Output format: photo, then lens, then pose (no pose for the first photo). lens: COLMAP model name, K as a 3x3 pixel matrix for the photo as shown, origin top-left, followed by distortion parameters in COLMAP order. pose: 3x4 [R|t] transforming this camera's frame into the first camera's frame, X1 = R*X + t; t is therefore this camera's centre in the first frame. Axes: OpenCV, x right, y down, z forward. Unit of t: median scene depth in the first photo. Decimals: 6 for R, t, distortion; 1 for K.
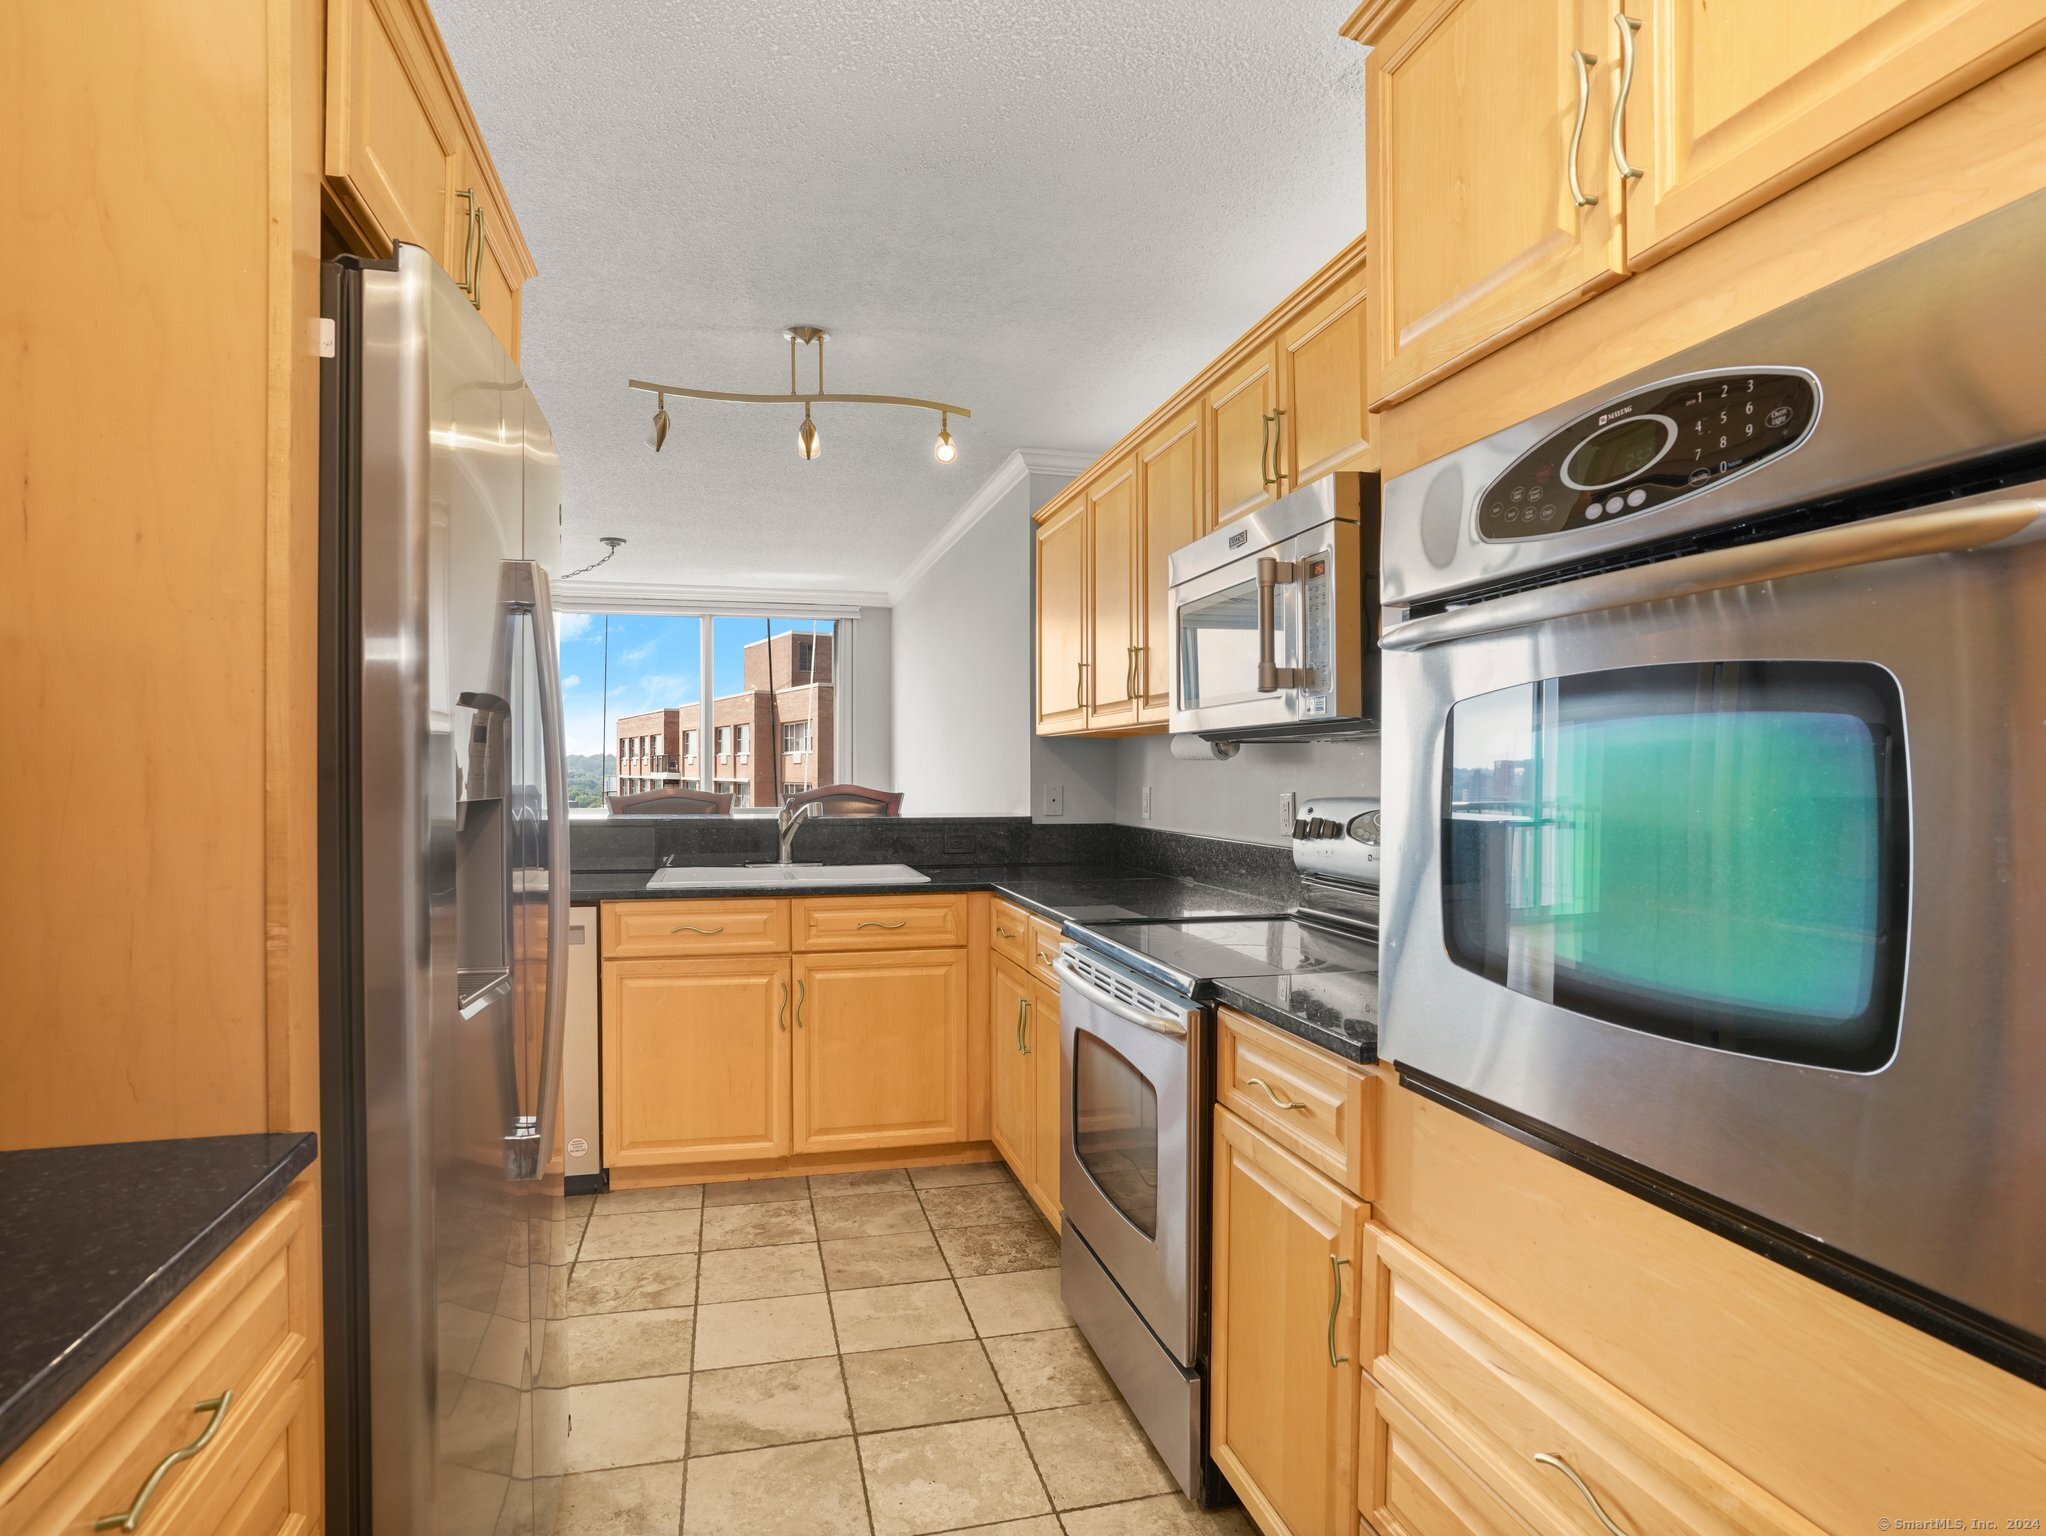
lens RADIAL K [[1142.2, 0, 1029.3], [0, 1142.2, 773.0], [0, 0, 1]] dist [-0.055266, 0.006750]
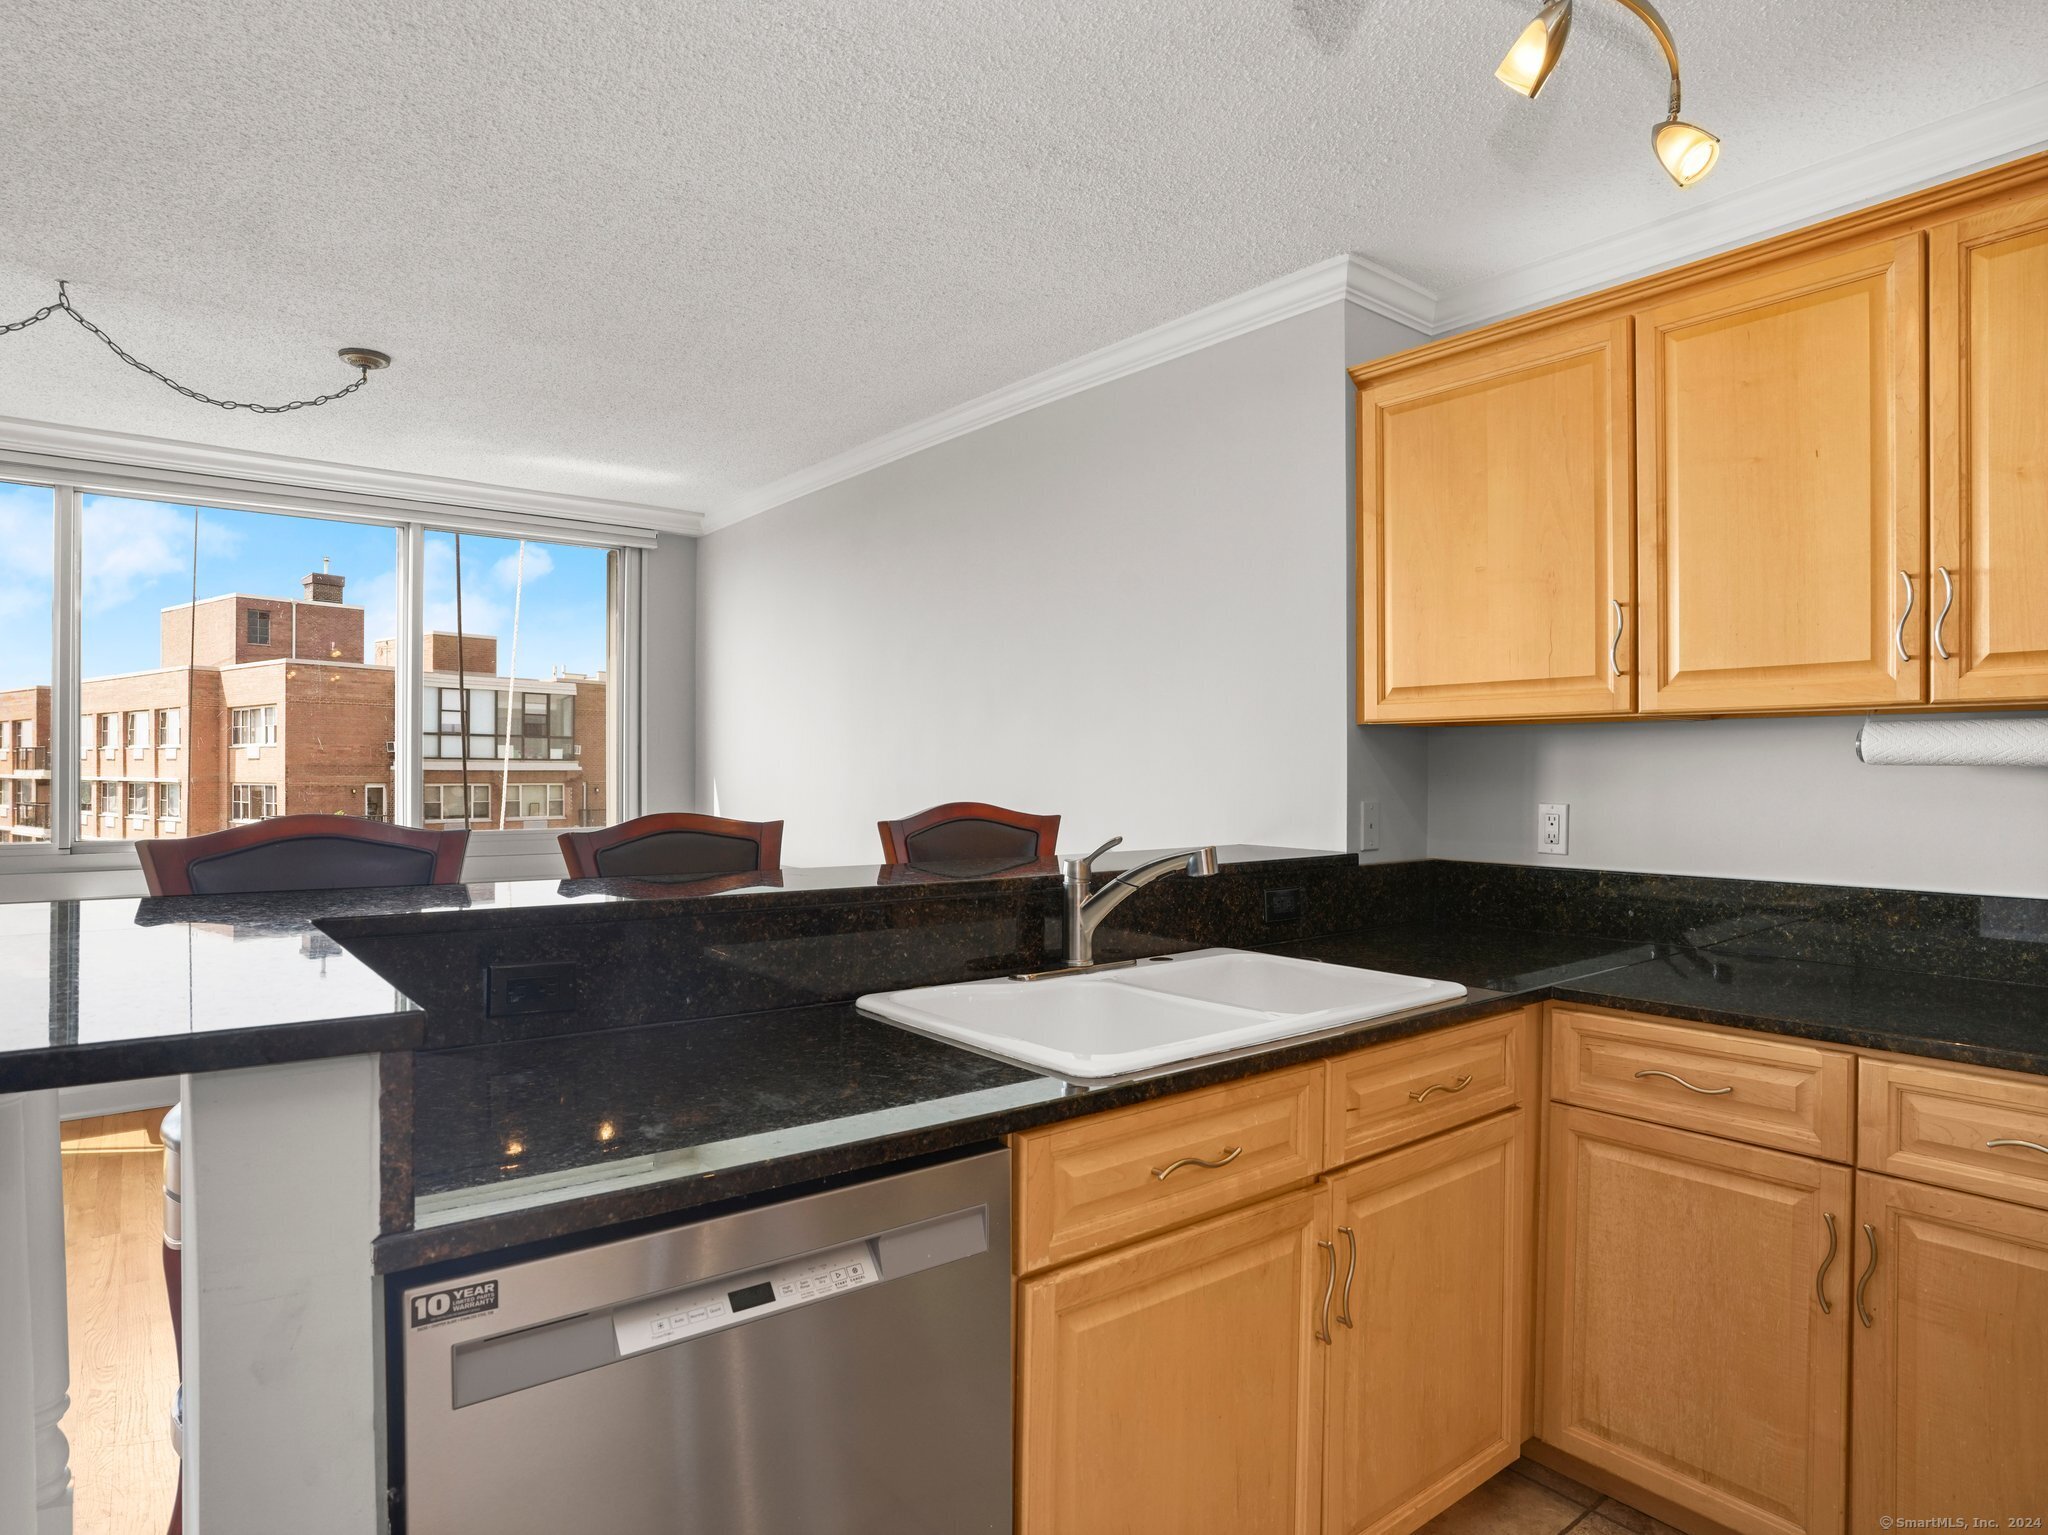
lens RADIAL K [[1152.2, 0, 1020.6], [0, 1152.2, 762.9], [0, 0, 1]] dist [-0.057437, 0.022618]
pose [[0.907175, 0.001828, 0.420750, -0.309228], [0.000540, 0.999985, -0.005508, -0.005225], [-0.420754, 0.005224, 0.907160, 0.371436]]
